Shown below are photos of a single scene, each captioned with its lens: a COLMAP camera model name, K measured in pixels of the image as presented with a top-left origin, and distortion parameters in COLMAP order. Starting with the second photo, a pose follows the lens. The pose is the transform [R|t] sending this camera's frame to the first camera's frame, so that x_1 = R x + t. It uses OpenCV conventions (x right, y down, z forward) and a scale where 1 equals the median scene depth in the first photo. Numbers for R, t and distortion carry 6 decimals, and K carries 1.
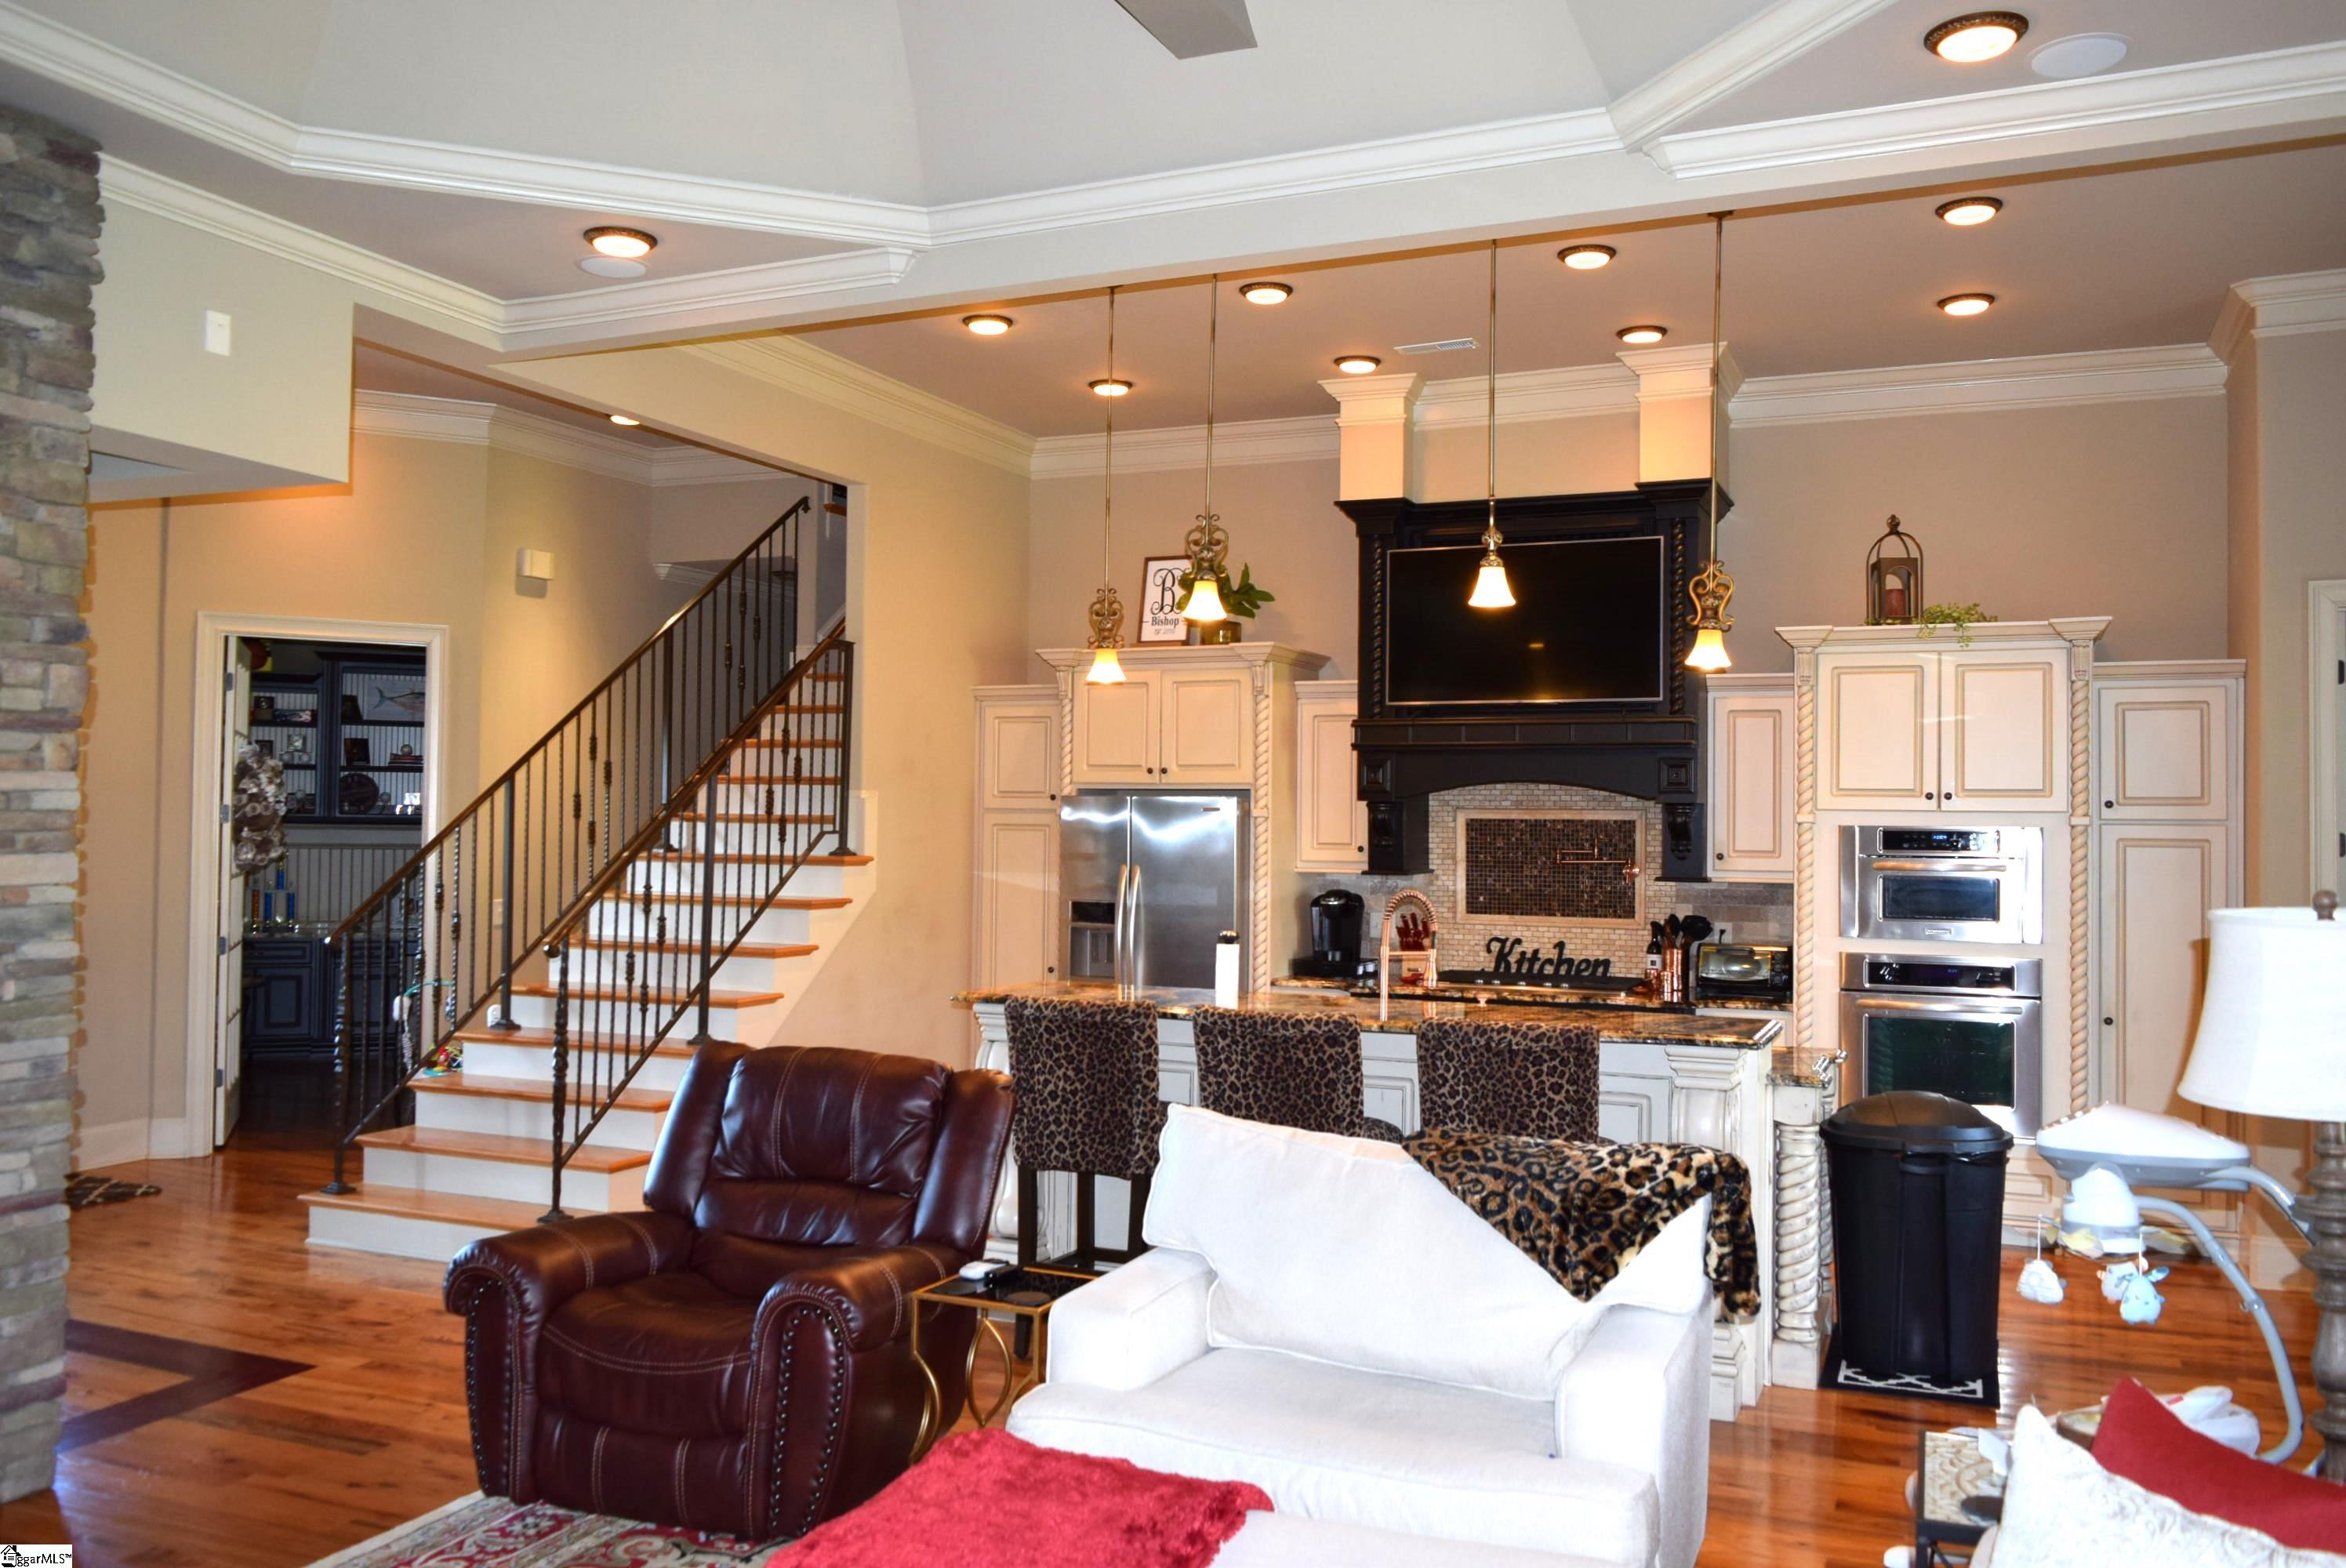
lens RADIAL K [[1821.6, 0, 1177.9], [0, 1821.6, 795.6], [0, 0, 1]] dist [-0.016986, 0.005537]
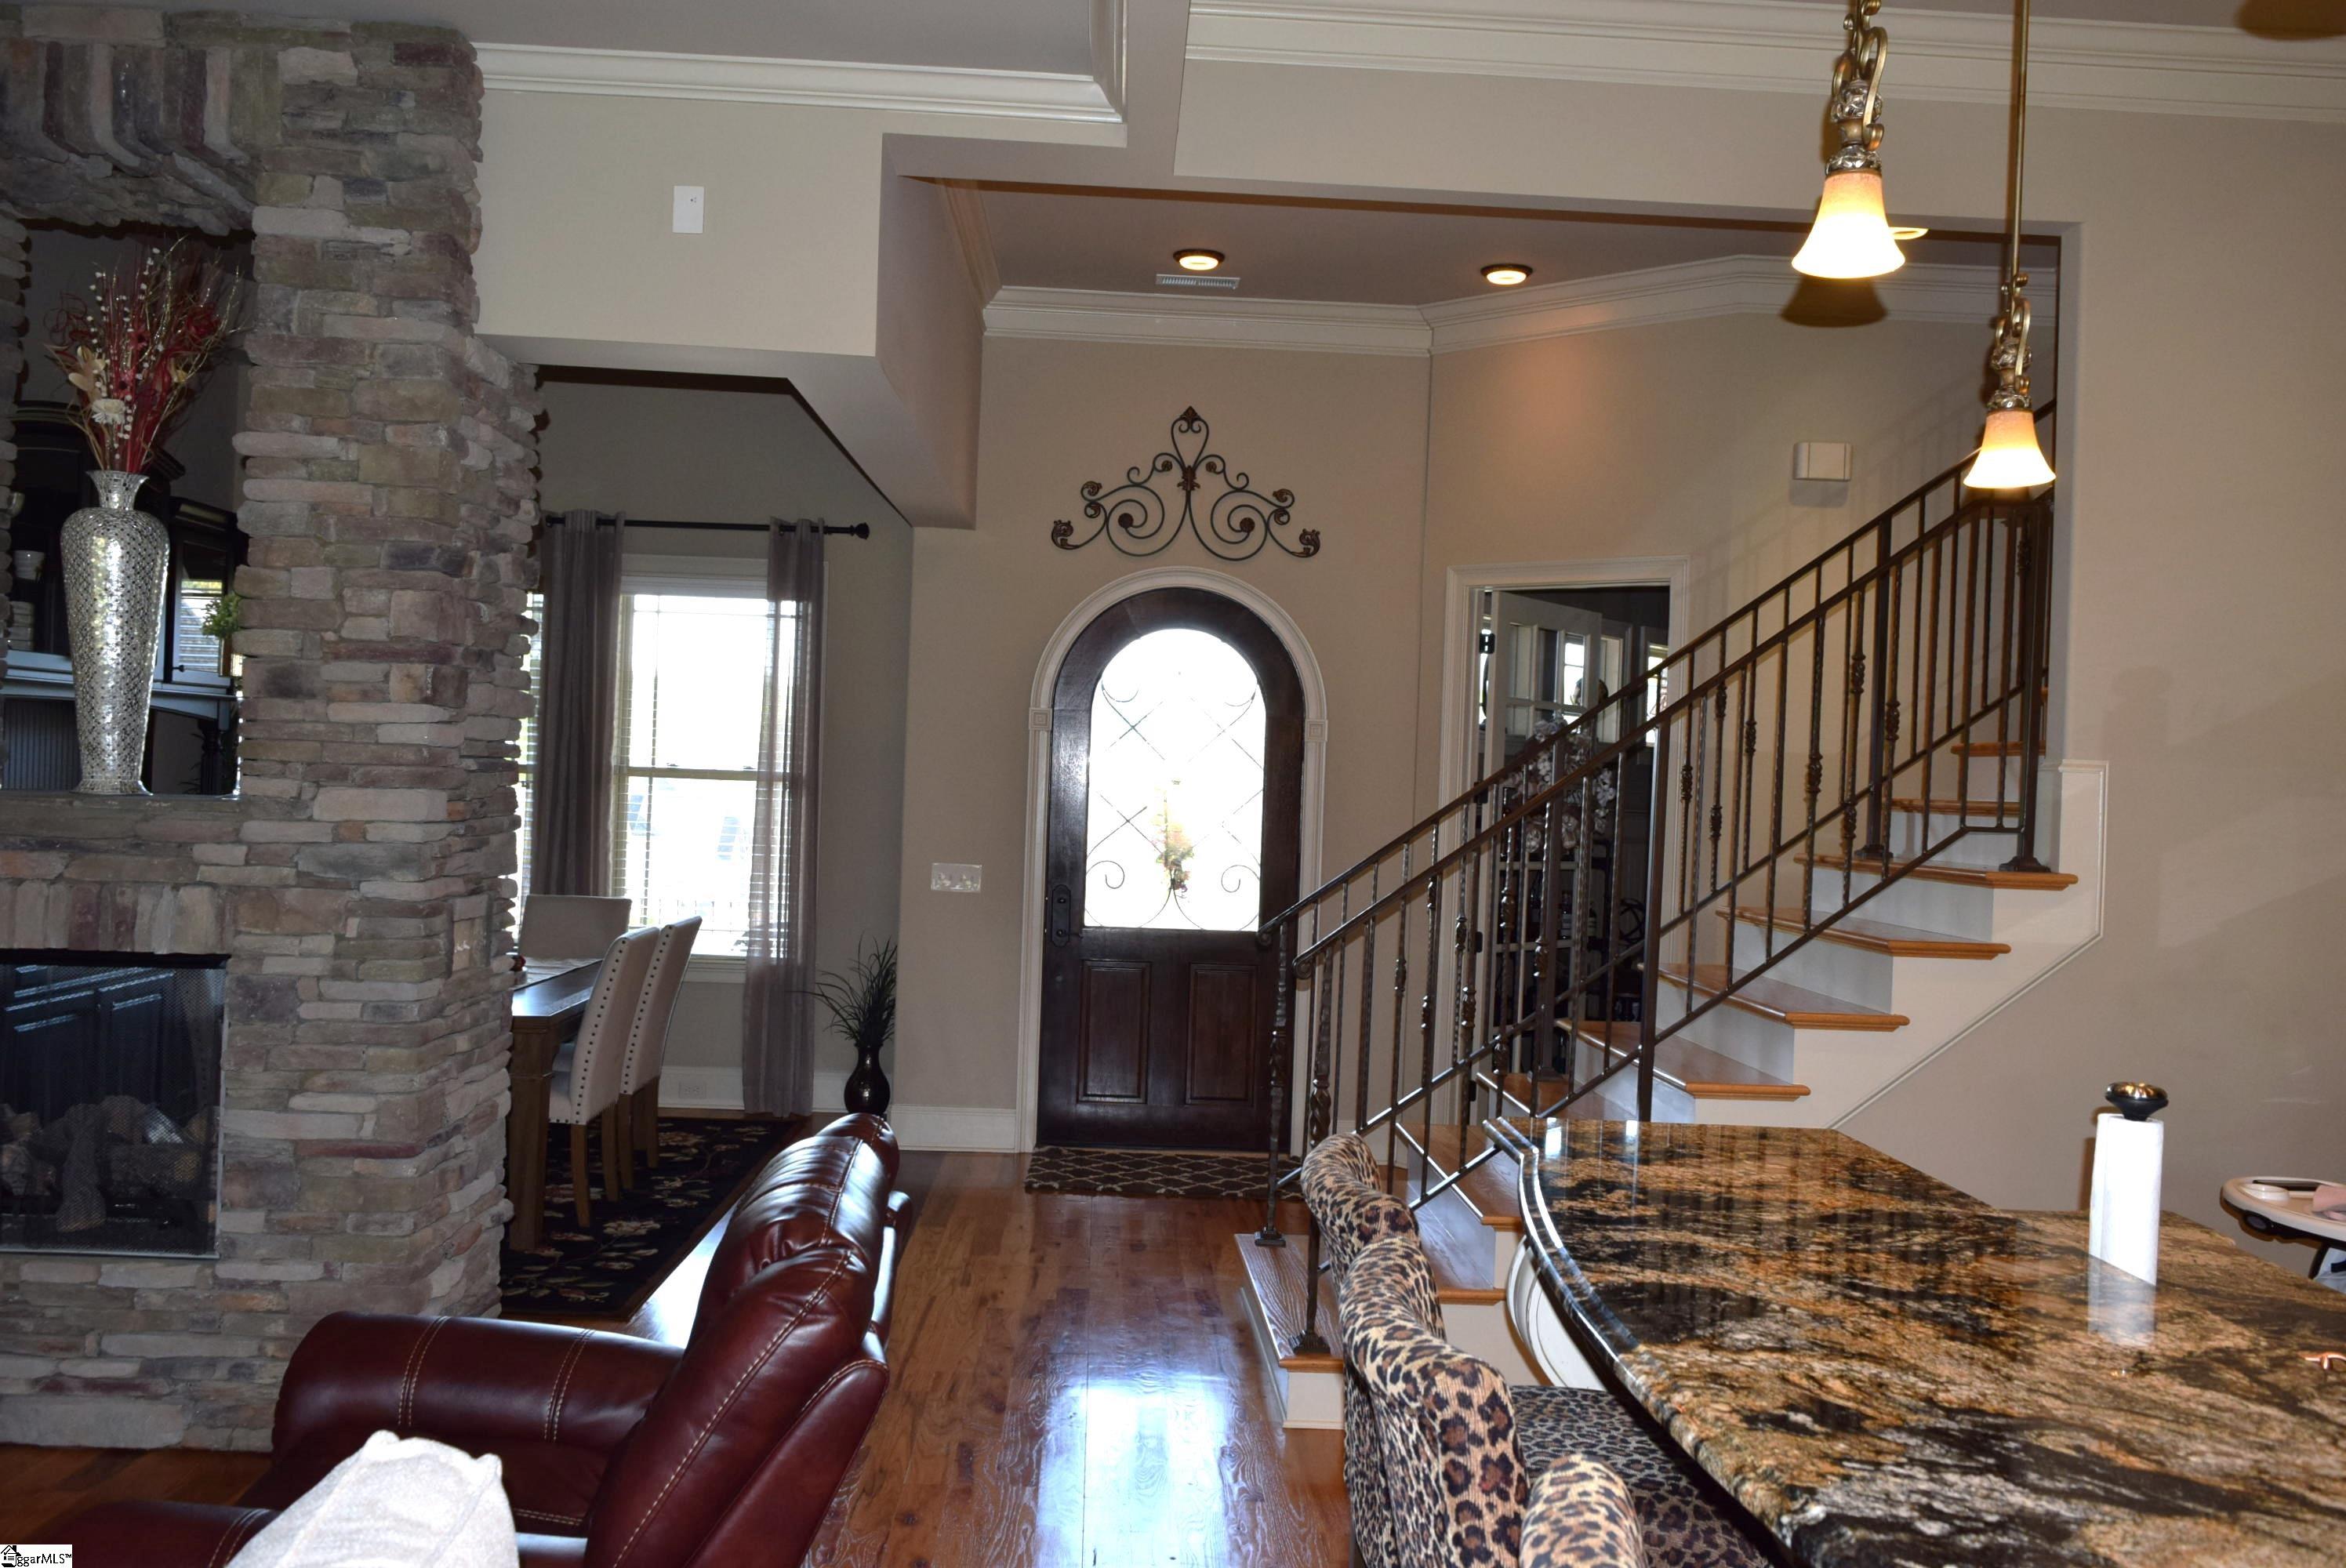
lens RADIAL K [[1821.6, 0, 1172.3], [0, 1821.6, 786.9], [0, 0, 1]] dist [-0.016986, 0.005537]
pose [[0.433215, 0.006748, -0.901265, 0.418818], [-0.020875, 0.999779, -0.002548, 0.024653], [0.901049, 0.019917, 0.433260, 0.955746]]
